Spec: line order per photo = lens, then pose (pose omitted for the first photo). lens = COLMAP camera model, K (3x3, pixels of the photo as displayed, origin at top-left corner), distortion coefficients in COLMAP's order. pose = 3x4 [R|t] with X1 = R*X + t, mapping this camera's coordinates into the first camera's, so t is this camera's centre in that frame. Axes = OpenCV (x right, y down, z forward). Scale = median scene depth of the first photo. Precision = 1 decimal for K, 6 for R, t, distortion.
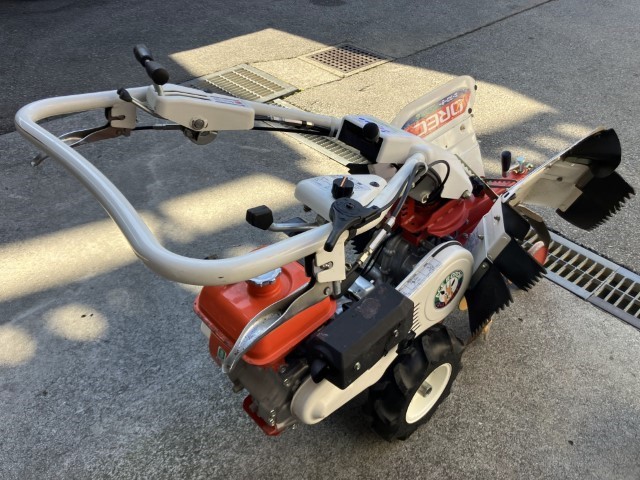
lens RADIAL K [[522.6, 0, 320.0], [0, 522.6, 240.0], [0, 0, 1]] dist [0.025658, -0.006658]
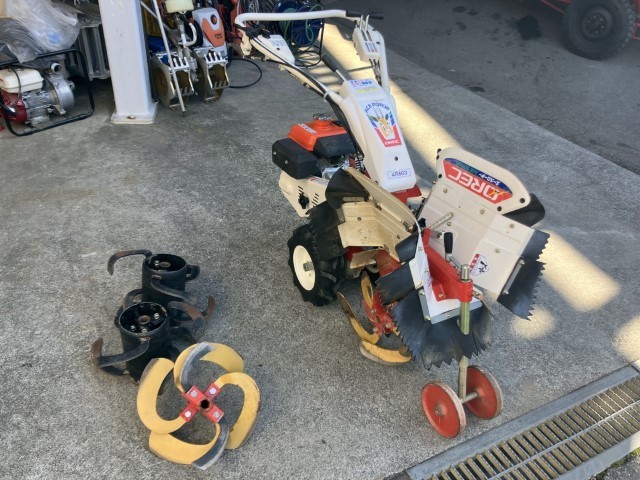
lens RADIAL K [[522.6, 0, 320.0], [0, 522.6, 240.0], [0, 0, 1]] dist [0.025658, -0.006658]
pose [[-0.233797, 0.531503, -0.814152, 1.273870], [-0.672366, 0.516481, 0.530256, -0.538208], [0.702327, 0.671380, 0.236613, 0.562031]]
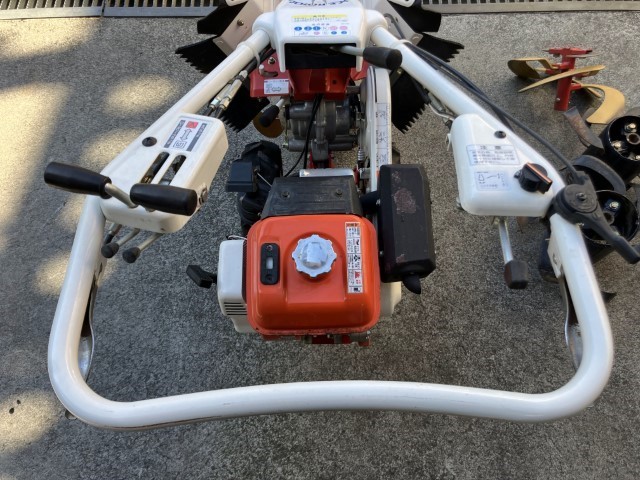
lens RADIAL K [[522.6, 0, 320.0], [0, 522.6, 240.0], [0, 0, 1]] dist [0.025658, -0.006658]
pose [[0.657195, -0.702641, 0.272746, -0.221775], [0.477209, 0.667995, 0.571012, -0.309985], [-0.583409, -0.245109, 0.774310, 0.221149]]
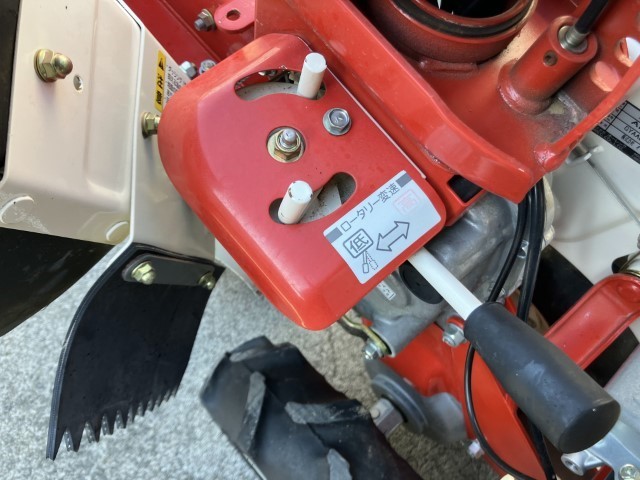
lens RADIAL K [[522.6, 0, 320.0], [0, 522.6, 240.0], [0, 0, 1]] dist [0.025658, -0.006658]
pose [[-0.021283, -0.911613, 0.410497, 0.026474], [0.553298, 0.331241, 0.764291, -0.196685], [-0.832711, 0.243394, 0.497344, 0.834284]]
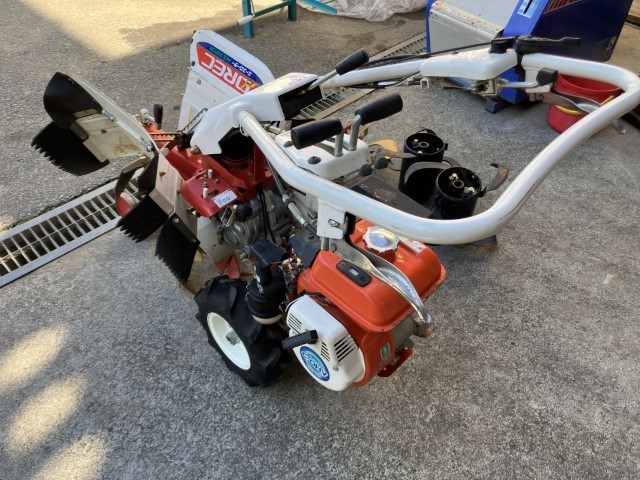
lens RADIAL K [[522.6, 0, 320.0], [0, 522.6, 240.0], [0, 0, 1]] dist [0.025658, -0.006658]
pose [[-0.057054, -0.691482, 0.720137, -0.575418], [0.623793, 0.538493, 0.566487, -0.407707], [-0.779504, 0.481537, 0.400618, 0.466845]]
